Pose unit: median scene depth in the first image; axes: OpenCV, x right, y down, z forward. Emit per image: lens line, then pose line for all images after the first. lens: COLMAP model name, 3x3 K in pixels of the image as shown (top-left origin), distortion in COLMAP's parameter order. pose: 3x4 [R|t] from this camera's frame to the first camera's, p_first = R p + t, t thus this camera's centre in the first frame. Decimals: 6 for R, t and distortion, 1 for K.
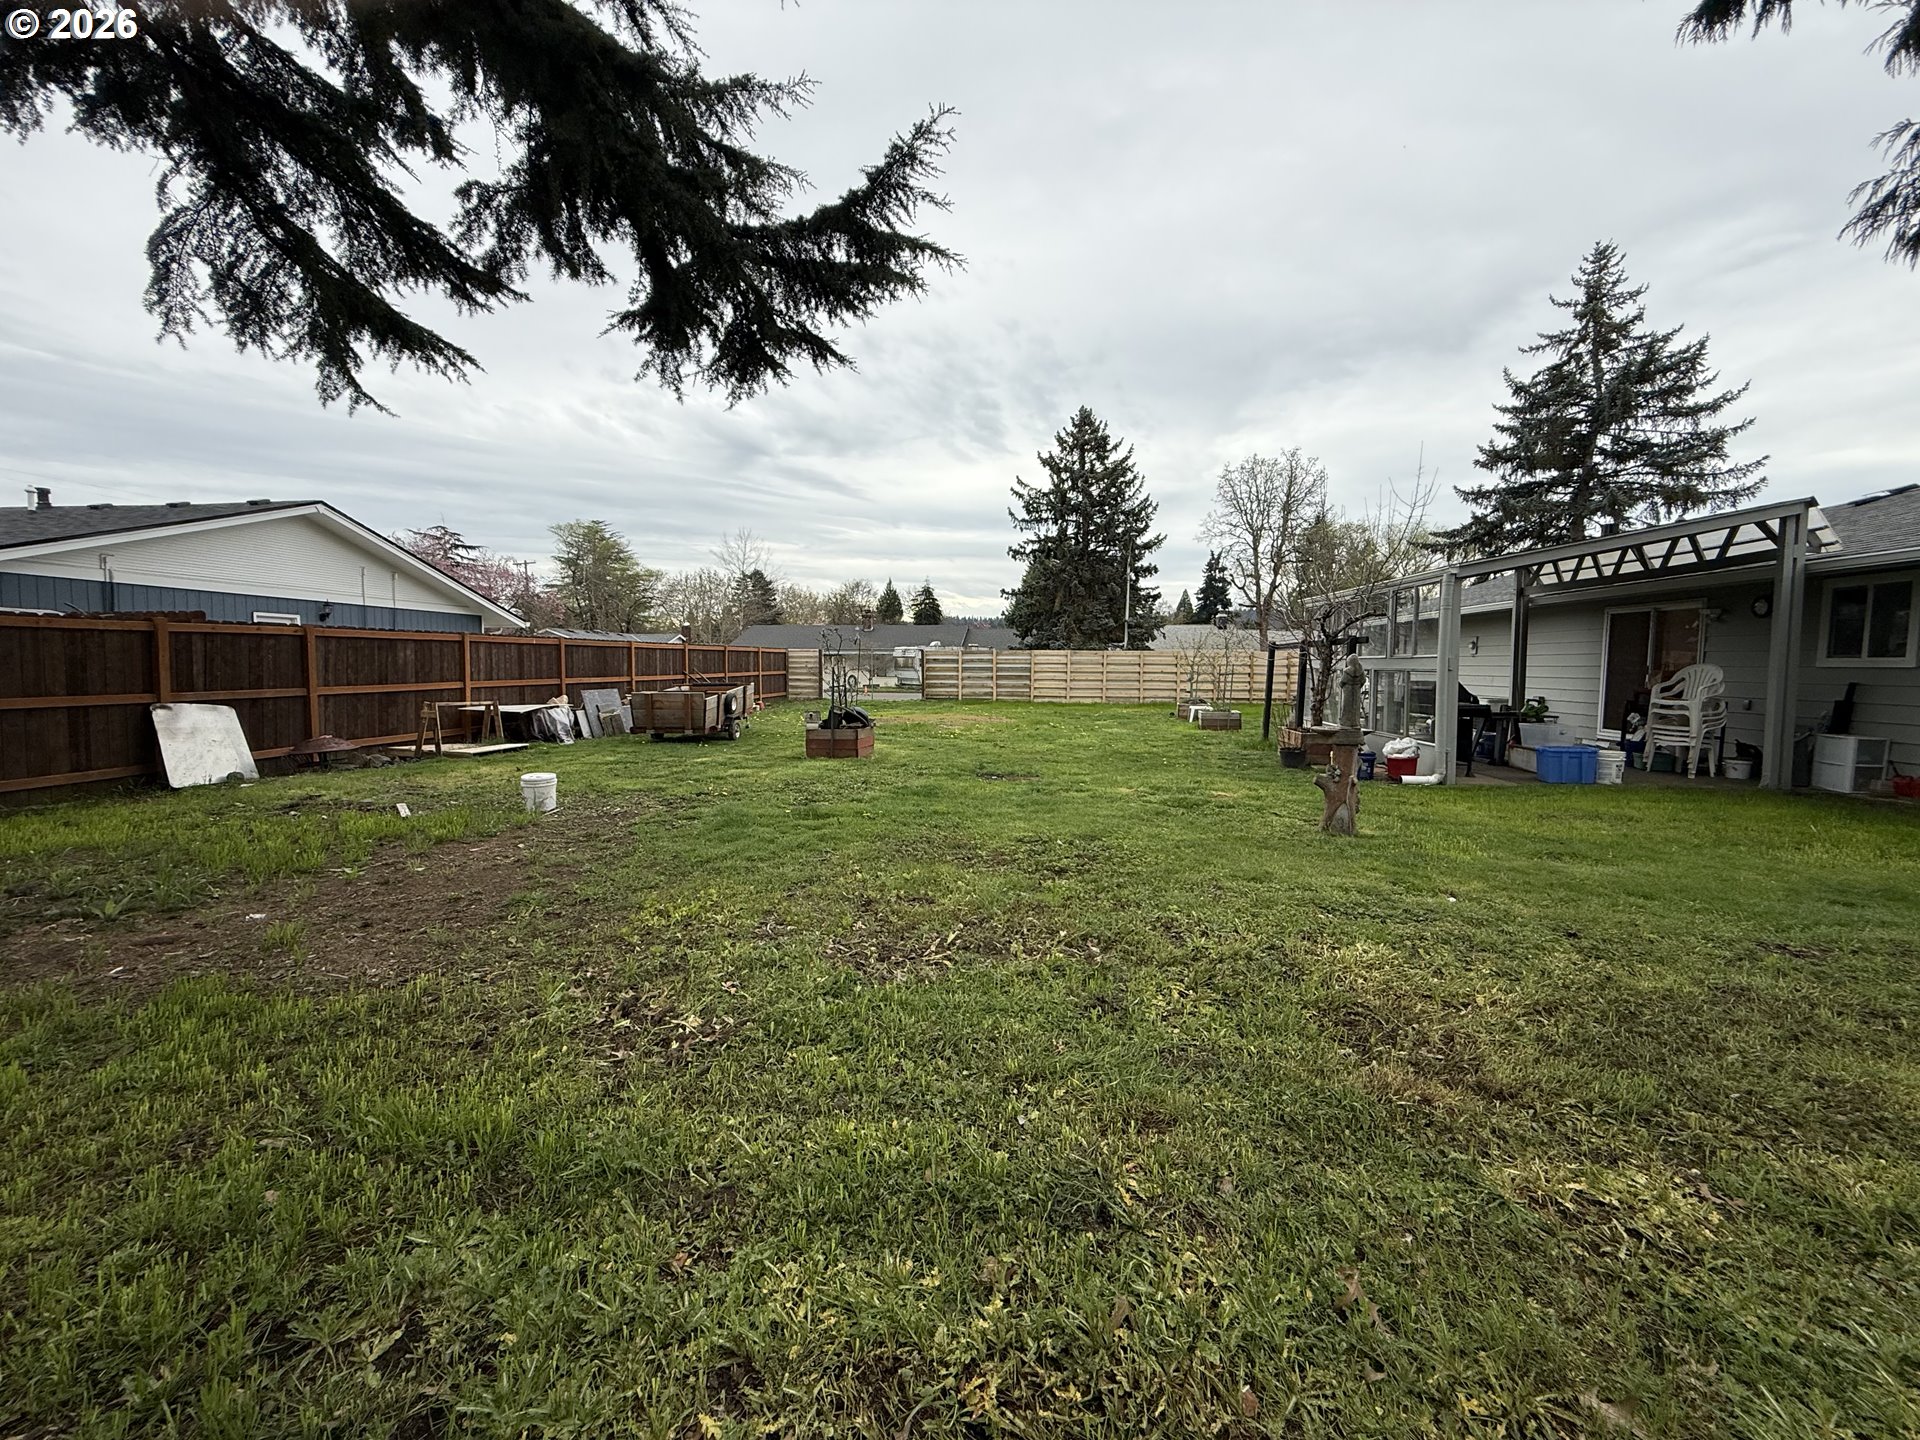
lens RADIAL K [[723.5, 0, 960.0], [0, 723.5, 720.0], [0, 0, 1]] dist [-0.000355, -0.000067]
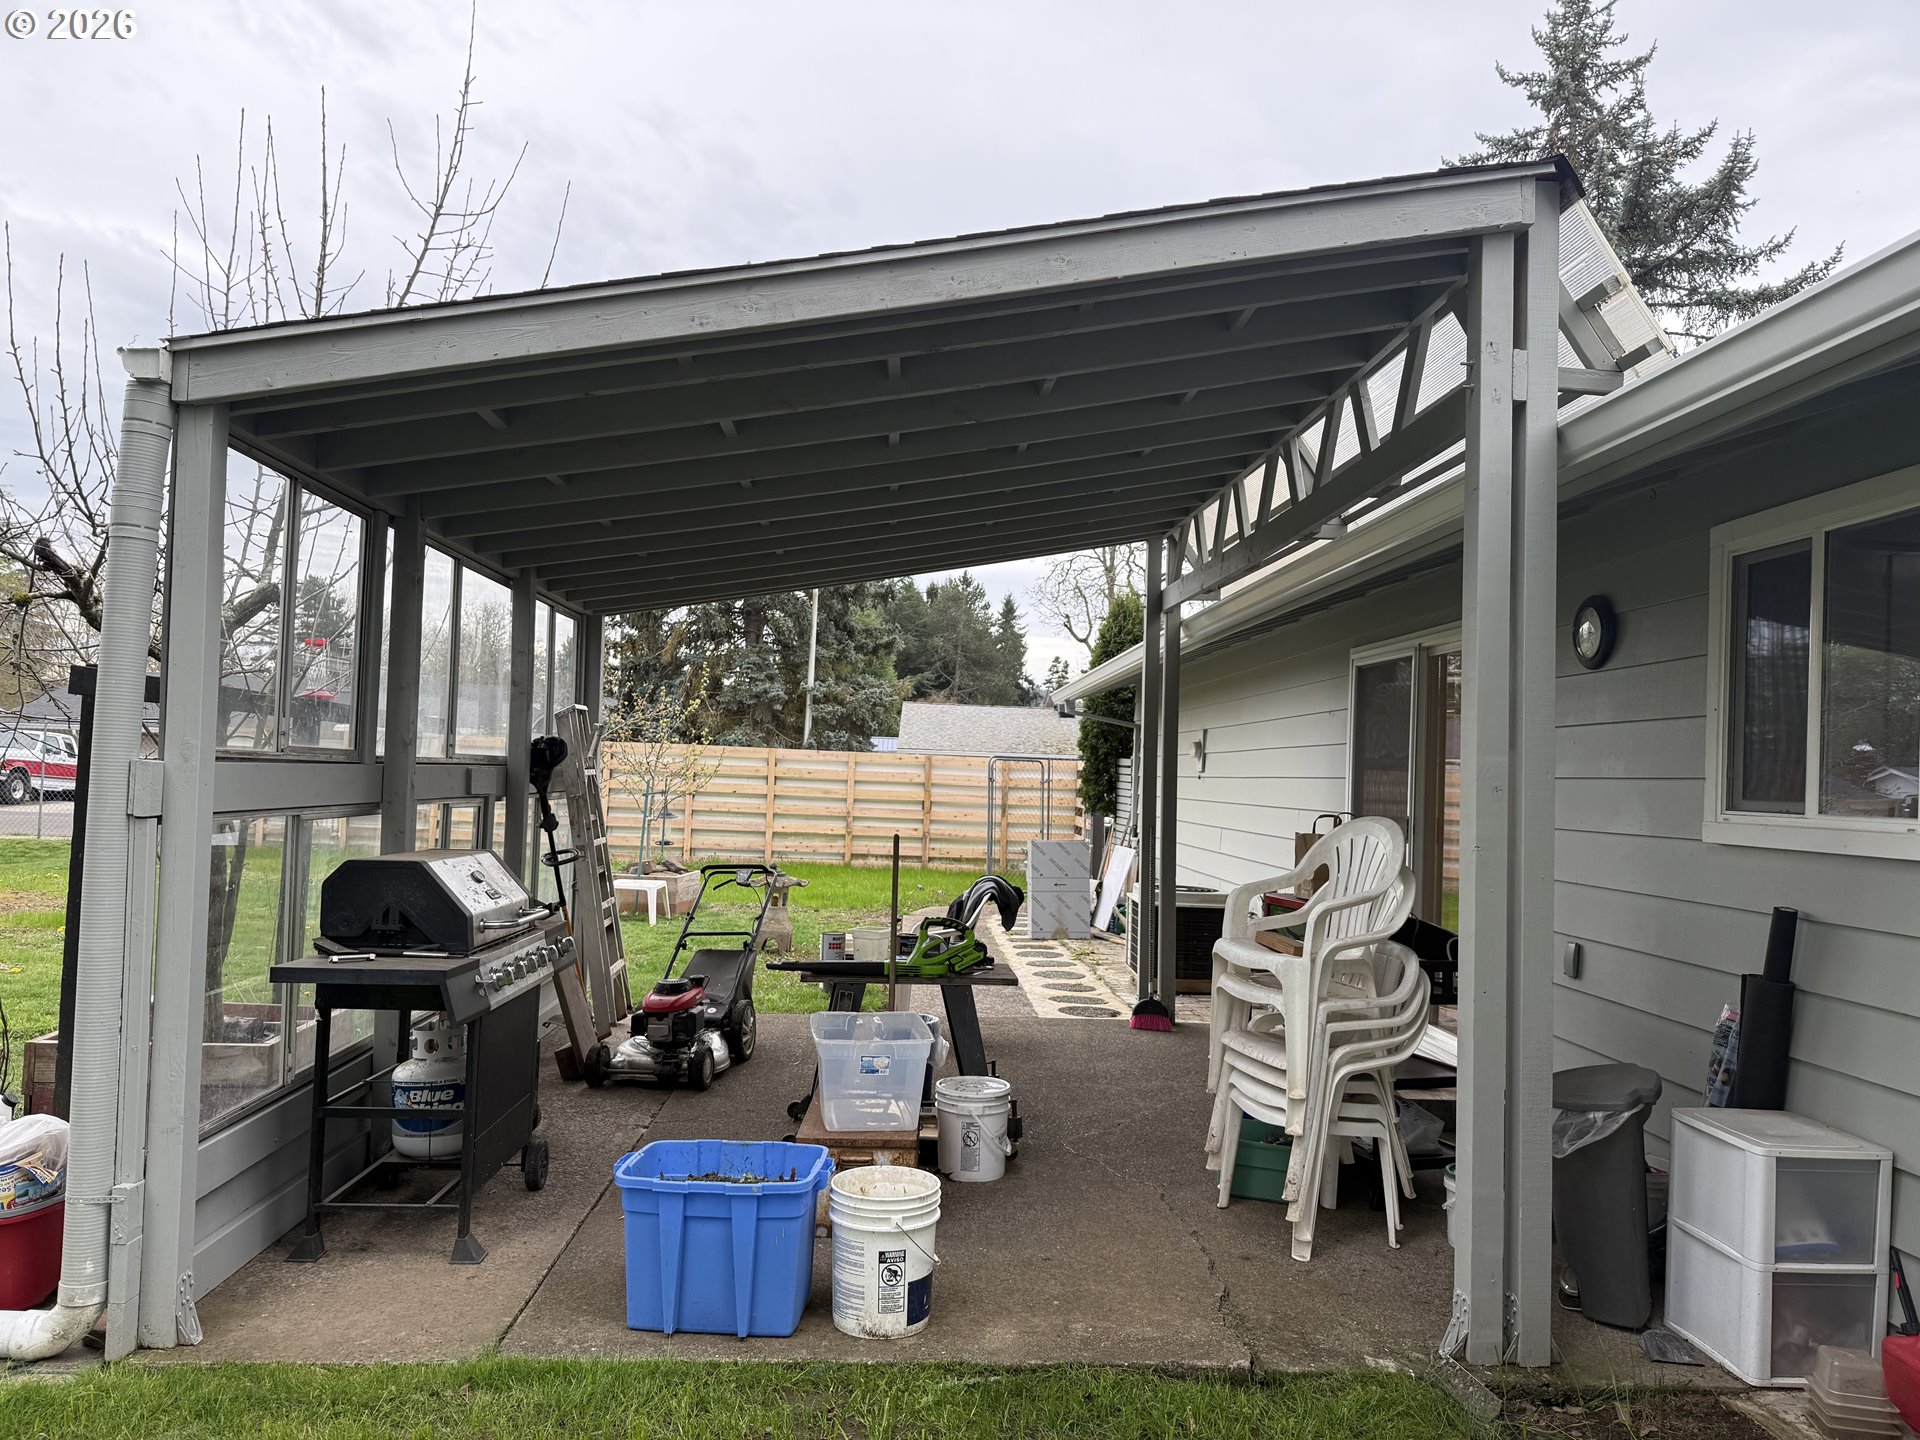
lens RADIAL K [[1250.8, 0, 960.6], [0, 1250.8, 769.3], [0, 0, 1]] dist [-0.000934, -0.000854]
pose [[0.990440, 0.029375, 0.134777, 0.368243], [-0.018650, 0.996608, -0.080159, -0.025172], [-0.136674, 0.076879, 0.987628, 0.248572]]
